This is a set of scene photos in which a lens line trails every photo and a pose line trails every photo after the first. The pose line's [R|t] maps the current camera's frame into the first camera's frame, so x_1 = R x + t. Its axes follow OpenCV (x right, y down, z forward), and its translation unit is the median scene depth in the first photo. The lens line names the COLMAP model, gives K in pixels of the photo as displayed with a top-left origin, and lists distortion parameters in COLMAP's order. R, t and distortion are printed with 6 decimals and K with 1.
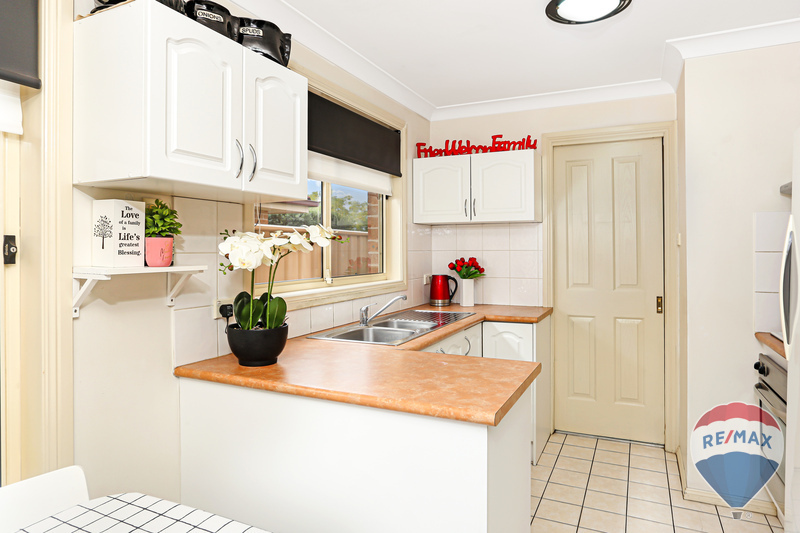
lens RADIAL K [[510.2, 0, 397.8], [0, 510.2, 250.2], [0, 0, 1]] dist [-0.003853, -0.001018]
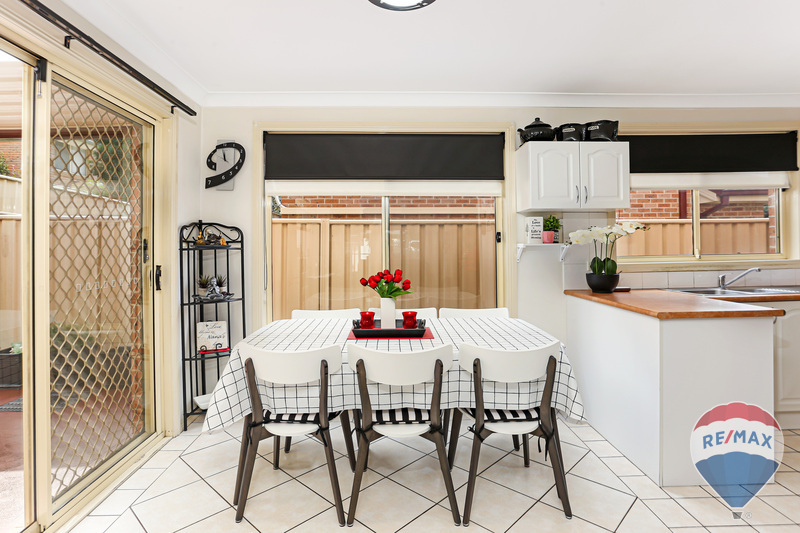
lens RADIAL K [[445.7, 0, 401.1], [0, 445.7, 252.1], [0, 0, 1]] dist [0.000494, 0.000119]
pose [[0.455732, -0.003323, -0.890111, 0.925509], [0.011276, 0.999934, 0.002040, 0.053172], [0.890046, -0.010967, 0.455740, -0.489164]]
